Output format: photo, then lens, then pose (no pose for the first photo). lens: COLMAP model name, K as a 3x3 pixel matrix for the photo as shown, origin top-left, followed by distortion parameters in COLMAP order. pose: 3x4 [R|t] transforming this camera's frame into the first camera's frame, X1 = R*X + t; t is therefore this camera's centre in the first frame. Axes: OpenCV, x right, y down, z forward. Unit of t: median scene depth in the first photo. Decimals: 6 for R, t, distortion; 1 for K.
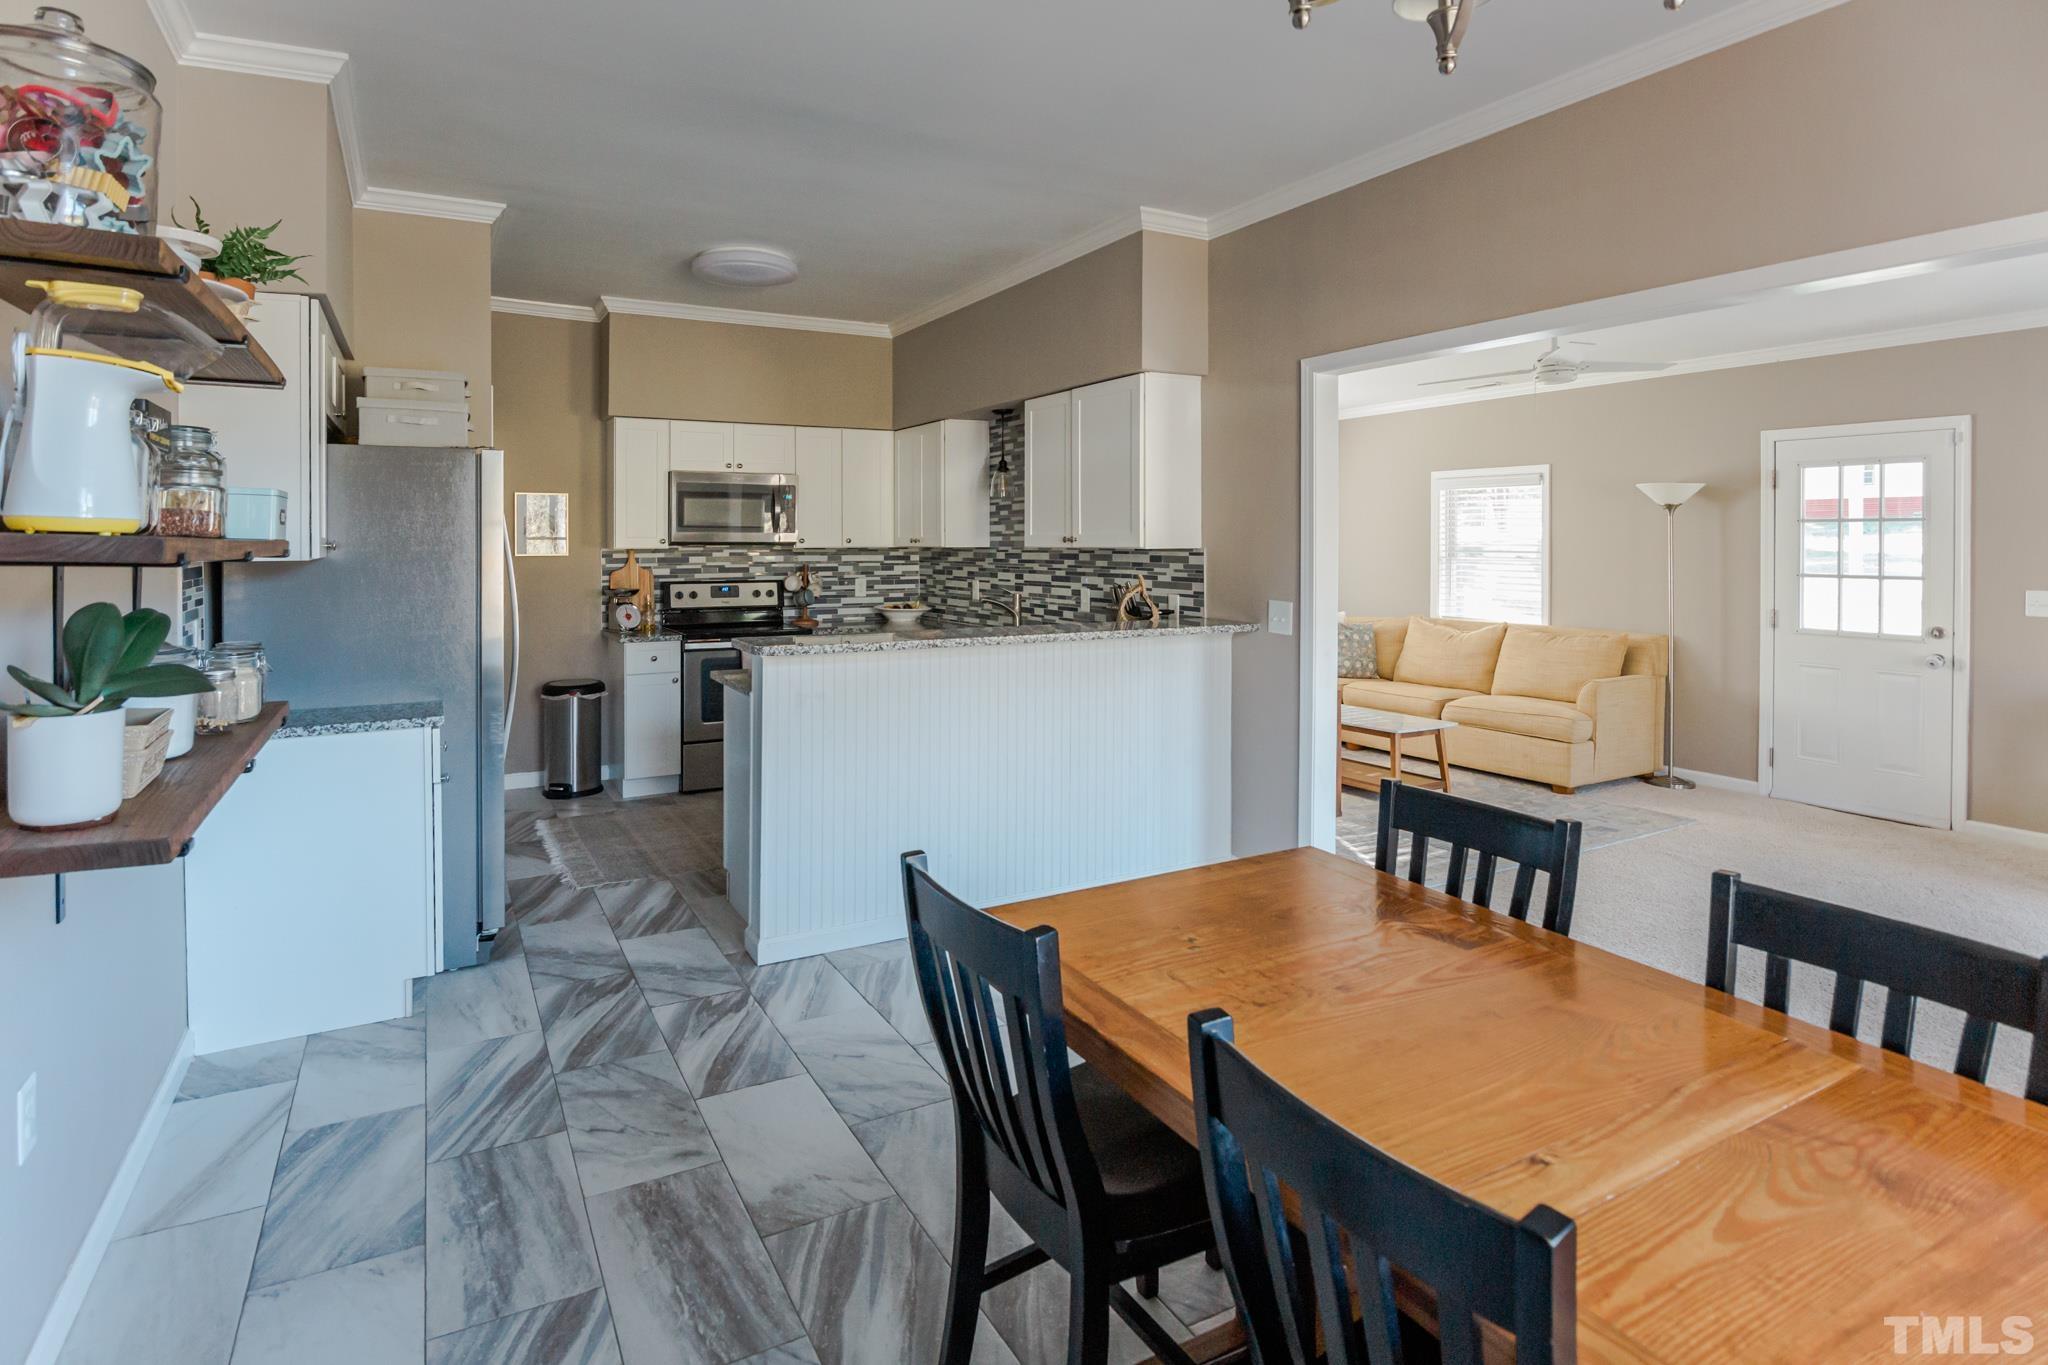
lens RADIAL K [[1051.6, 0, 965.7], [0, 1051.6, 549.6], [0, 0, 1]] dist [-0.017924, -0.000369]
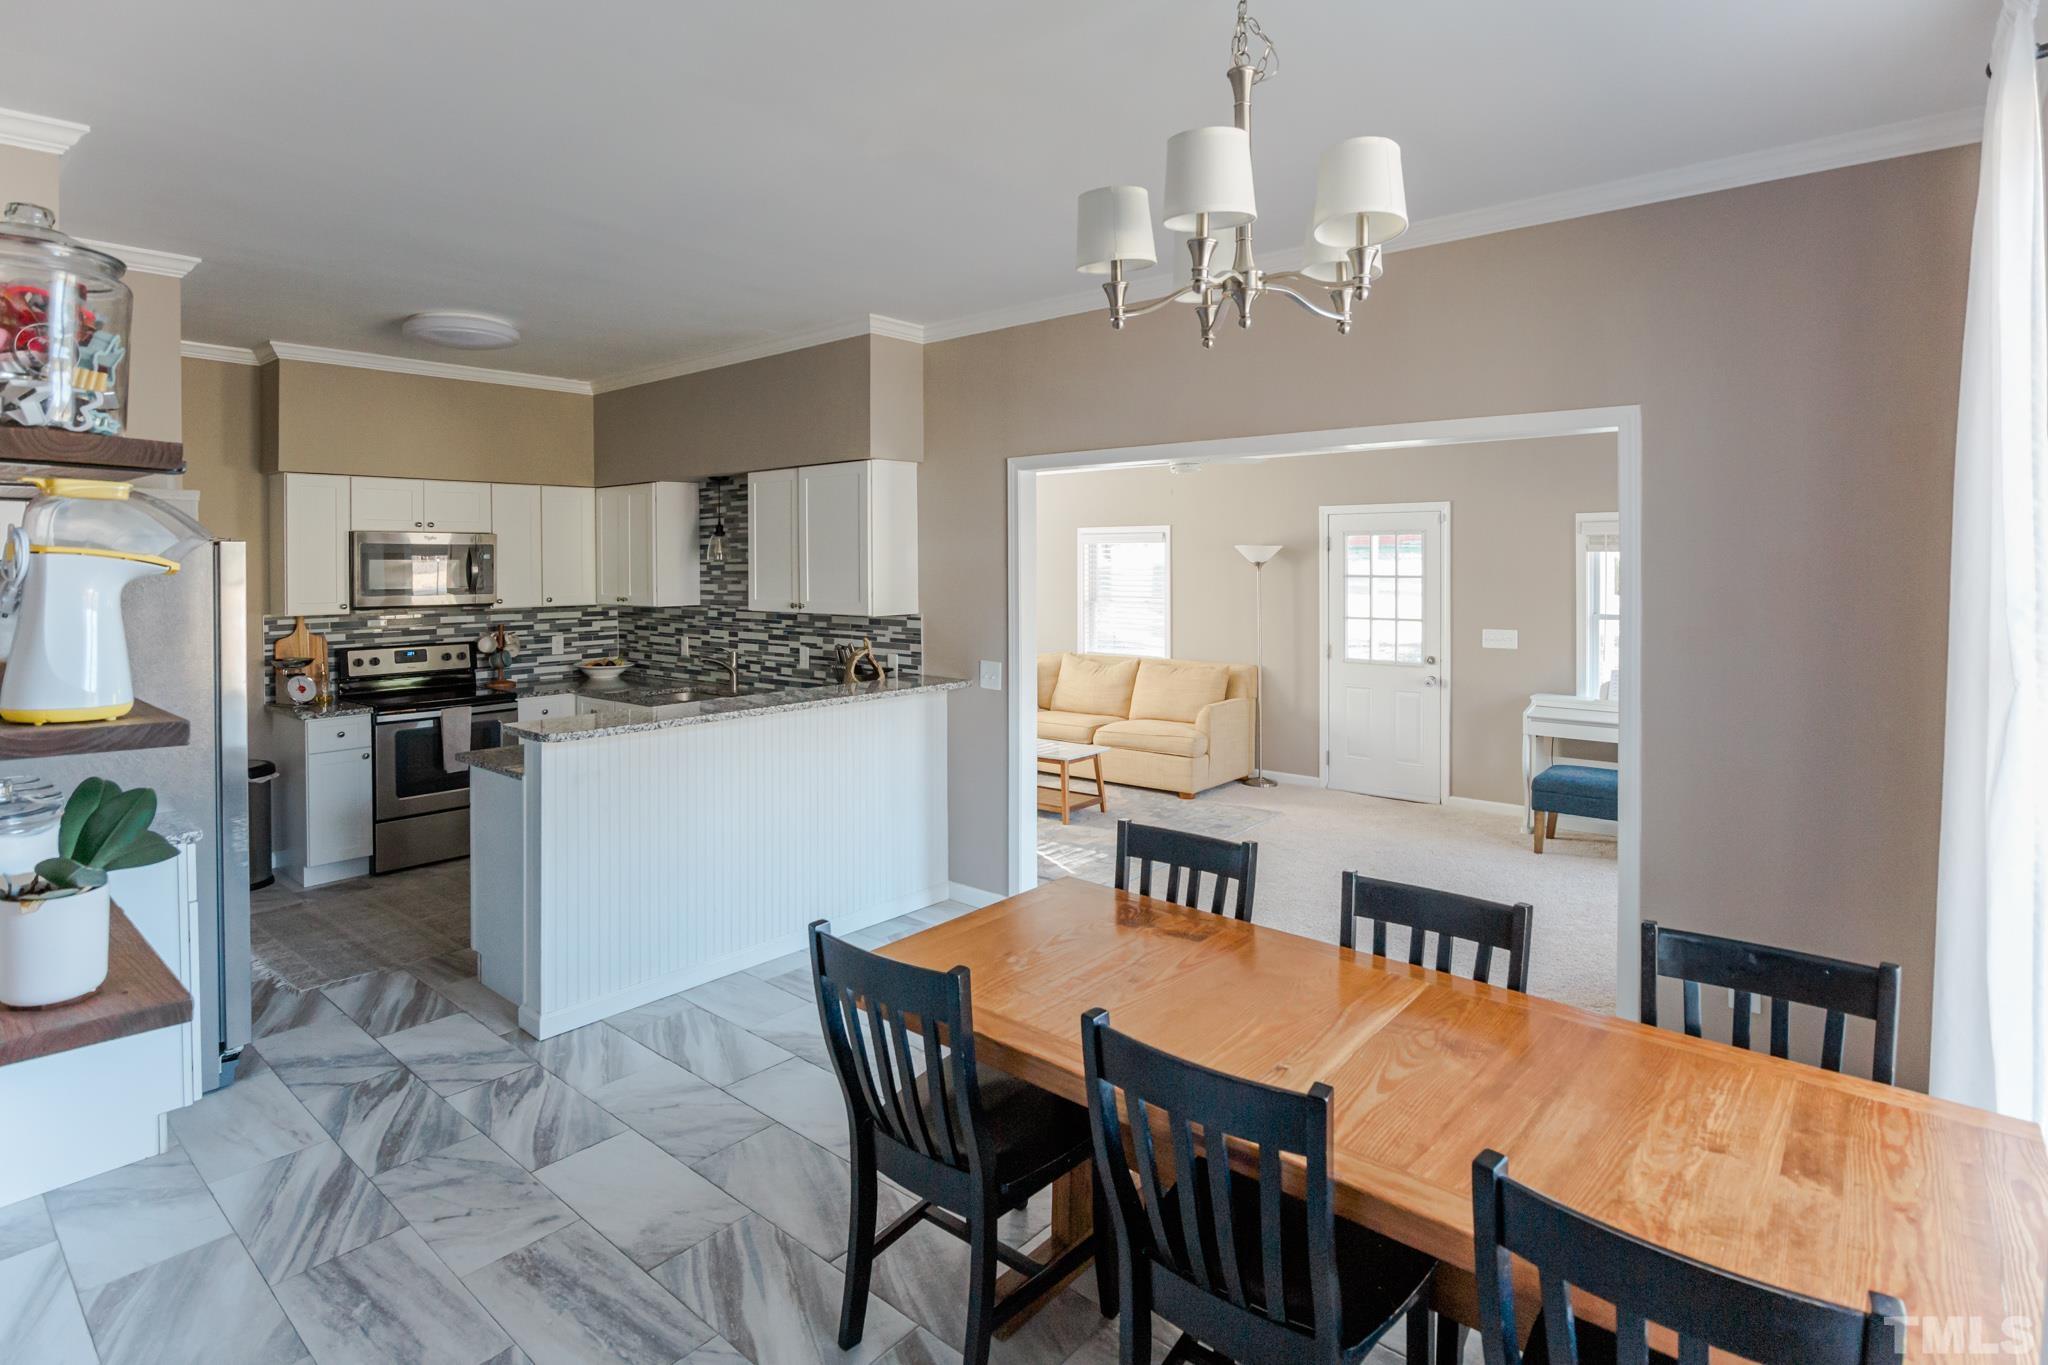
lens RADIAL K [[1047.1, 0, 990.9], [0, 1047.1, 570.6], [0, 0, 1]] dist [-0.020190, 0.000462]
pose [[0.933426, -0.005986, 0.358719, -0.091663], [0.006532, 0.999979, -0.000310, -0.039670], [-0.358709, 0.002633, 0.933446, -0.073611]]
